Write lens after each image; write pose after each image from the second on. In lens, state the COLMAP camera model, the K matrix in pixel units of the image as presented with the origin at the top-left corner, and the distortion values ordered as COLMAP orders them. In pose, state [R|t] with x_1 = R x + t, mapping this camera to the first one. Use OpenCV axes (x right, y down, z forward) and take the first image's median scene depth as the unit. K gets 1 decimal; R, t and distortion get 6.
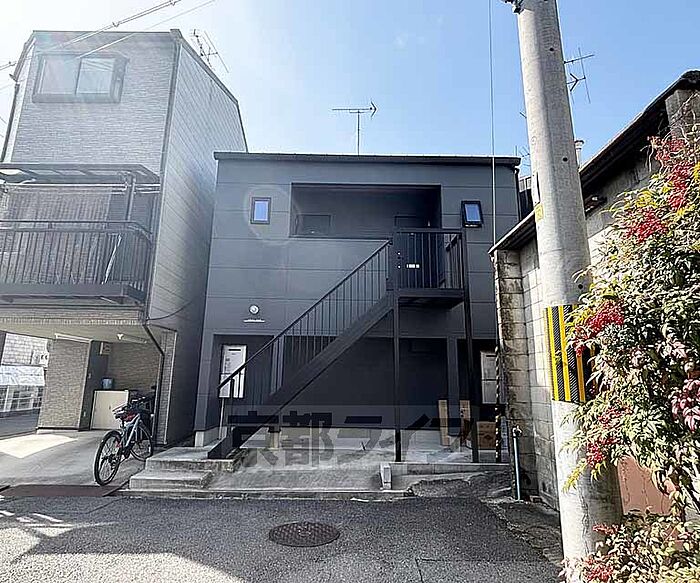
lens RADIAL K [[411.7, 0, 339.7], [0, 411.7, 293.7], [0, 0, 1]] dist [-0.006059, 0.000218]
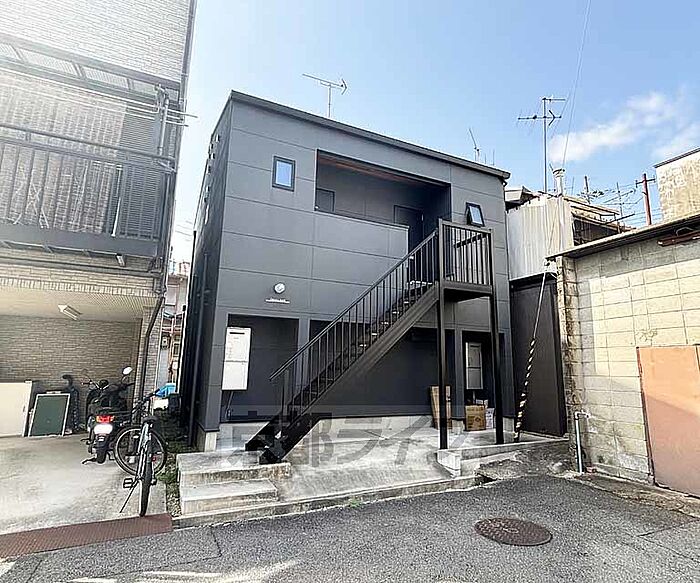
lens RADIAL K [[411.7, 0, 357.5], [0, 411.7, 291.5], [0, 0, 1]] dist [-0.006059, 0.000218]
pose [[0.900864, 0.077165, 0.427189, -0.430183], [-0.092389, 0.995610, 0.014990, 0.018040], [-0.424156, -0.052972, 0.904038, 0.149594]]
